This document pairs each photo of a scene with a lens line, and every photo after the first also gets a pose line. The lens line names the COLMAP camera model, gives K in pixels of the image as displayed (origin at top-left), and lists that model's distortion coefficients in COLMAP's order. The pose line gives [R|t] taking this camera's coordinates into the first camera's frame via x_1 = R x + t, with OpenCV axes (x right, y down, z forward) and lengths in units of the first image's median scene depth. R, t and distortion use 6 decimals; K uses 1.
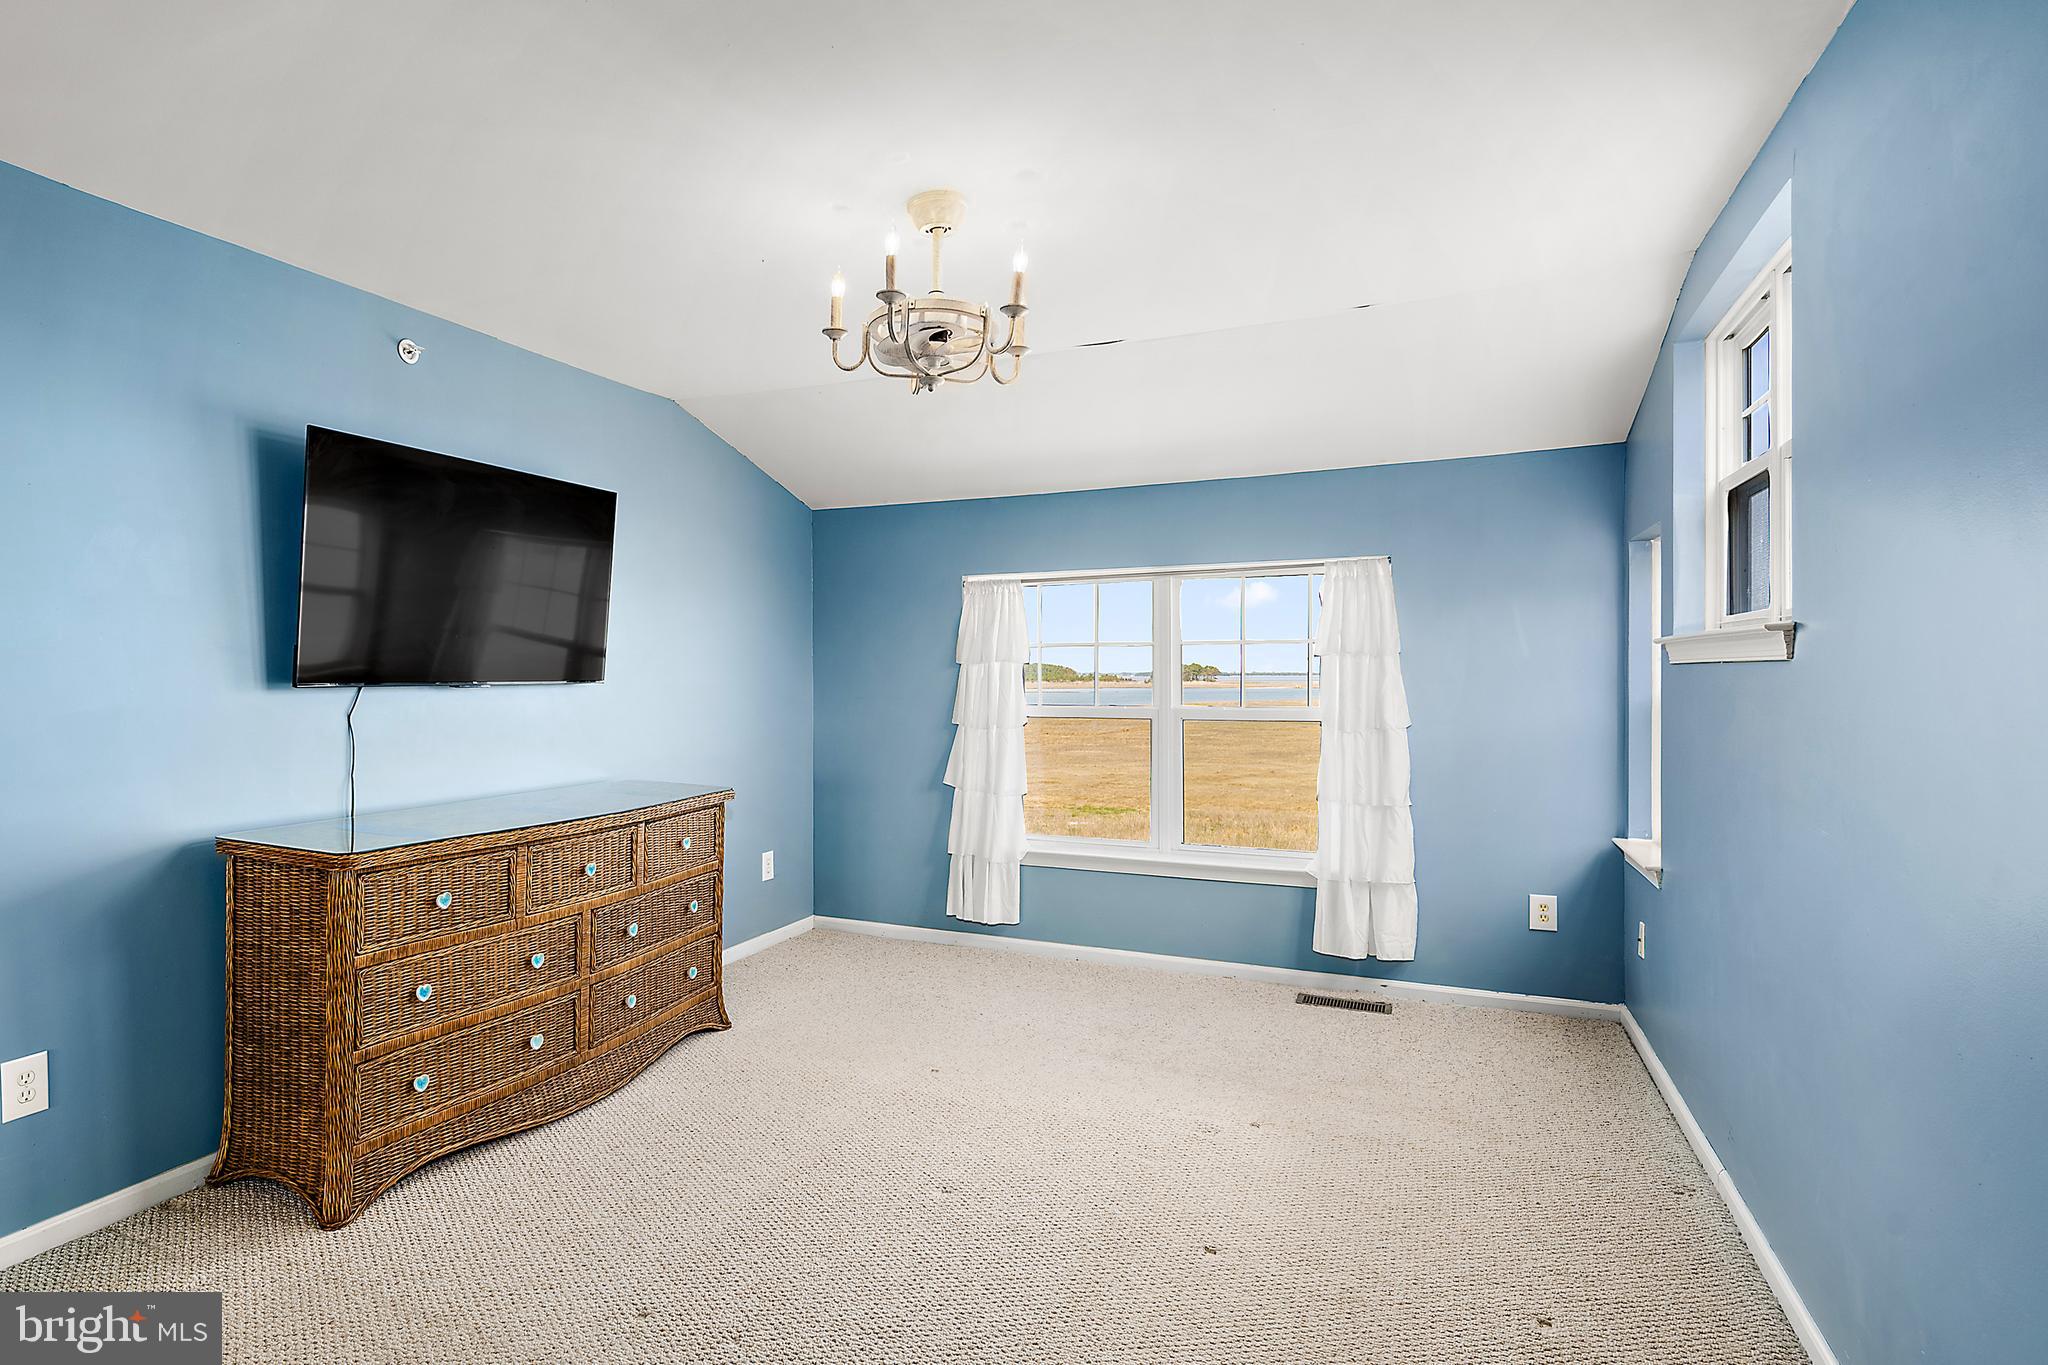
lens RADIAL K [[967.9, 0, 1024.0], [0, 967.9, 682.5], [0, 0, 1]] dist [0.000148, 0.000039]
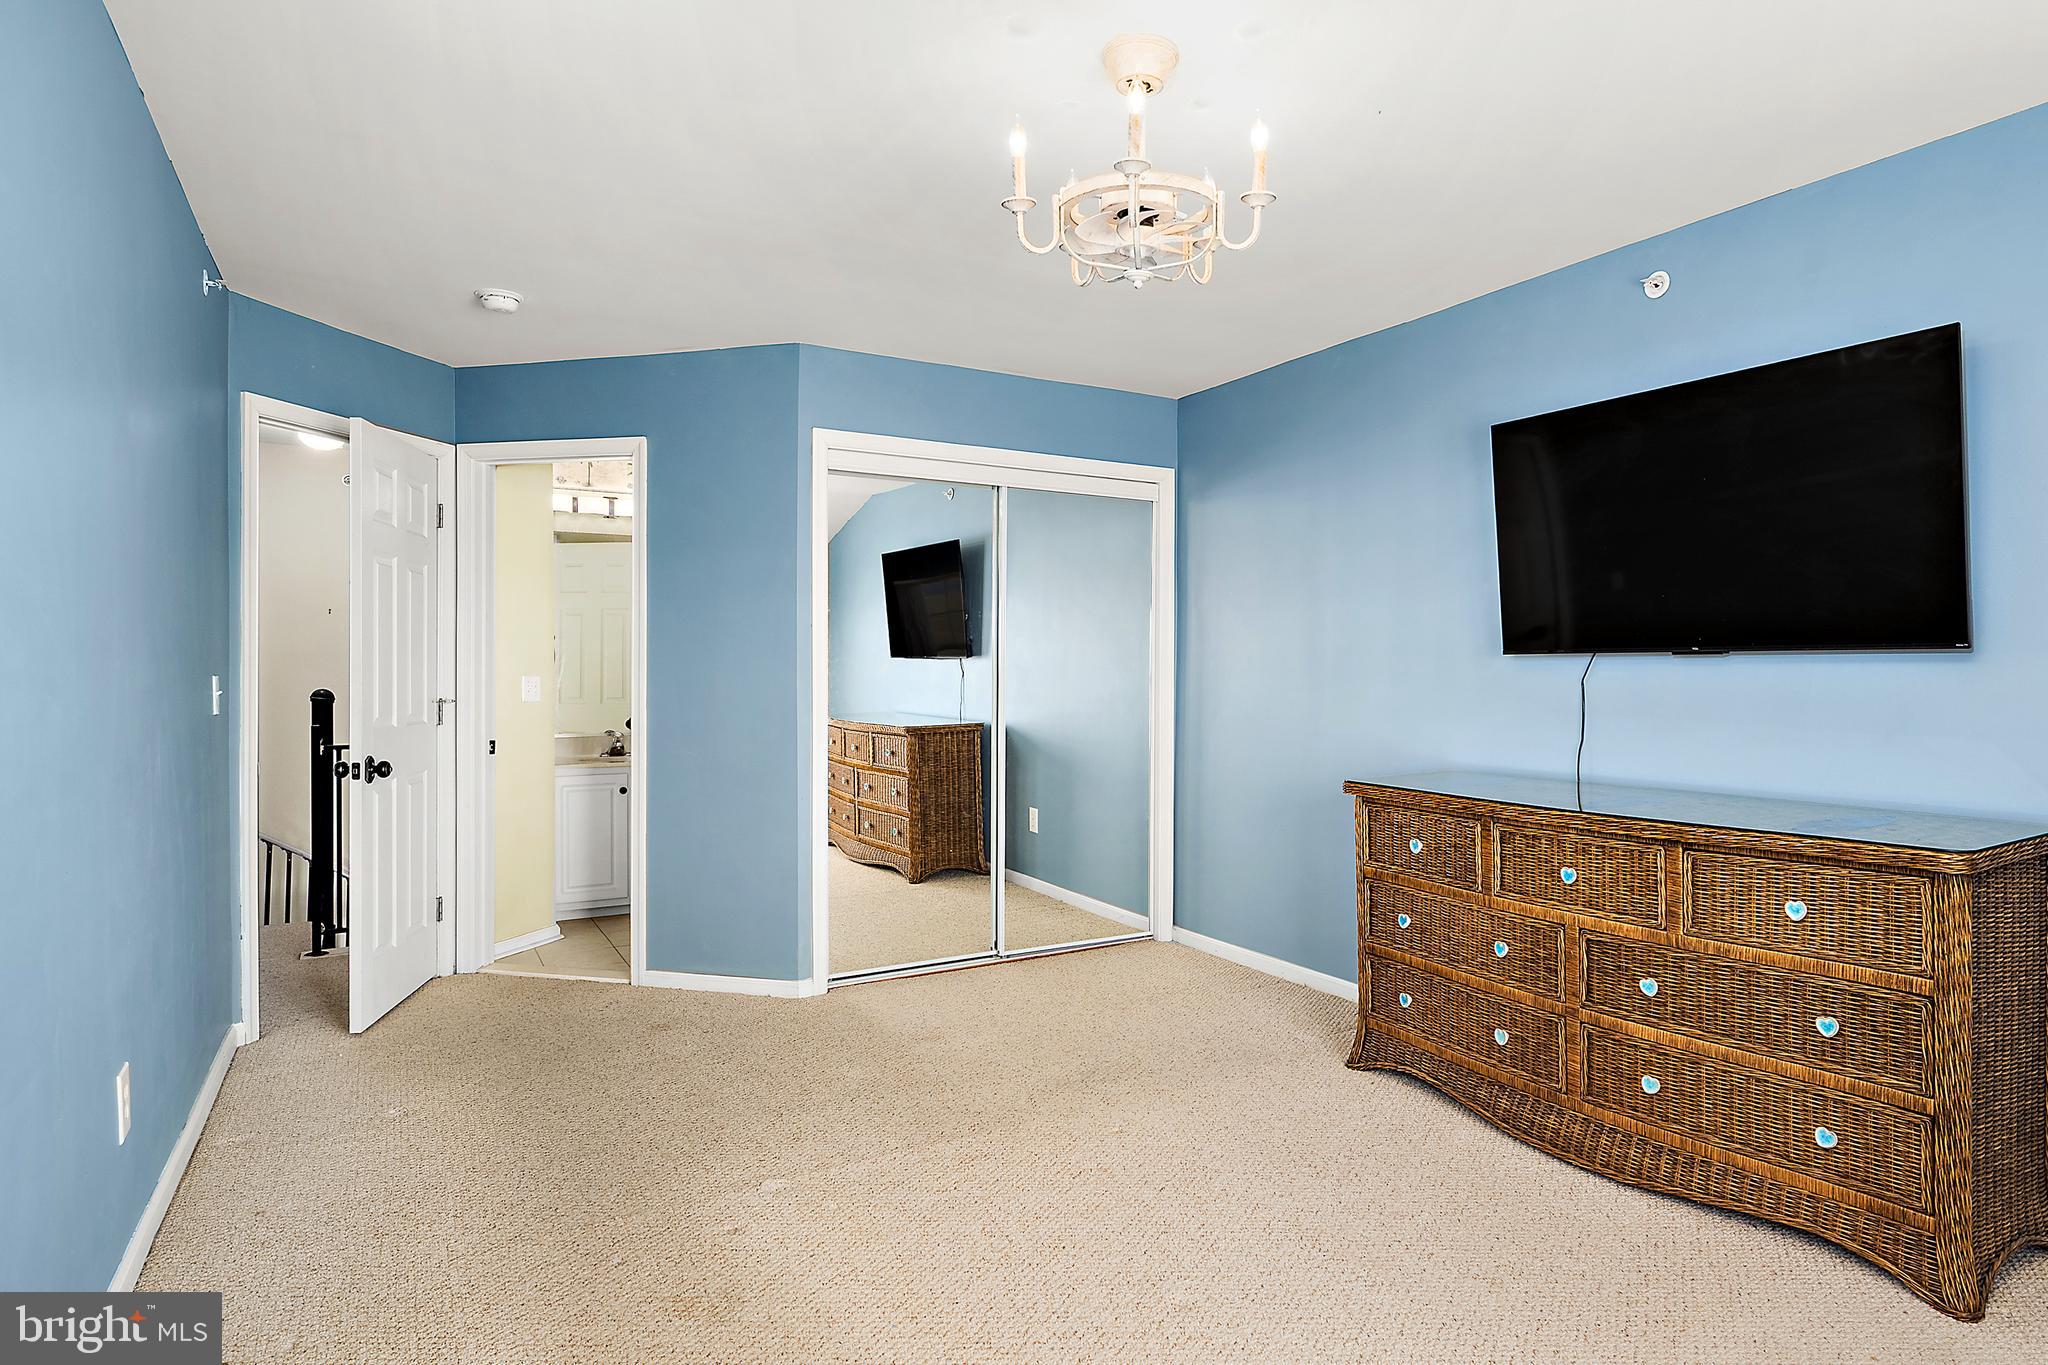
lens RADIAL K [[1044.5, 0, 1024.0], [0, 1044.5, 682.5], [0, 0, 1]] dist [0.003663, 0.000332]
pose [[-0.593617, 0.014409, -0.804619, 0.546558], [-0.001970, 0.999811, 0.019358, 0.014494], [0.804745, 0.013076, -0.593476, 1.183249]]
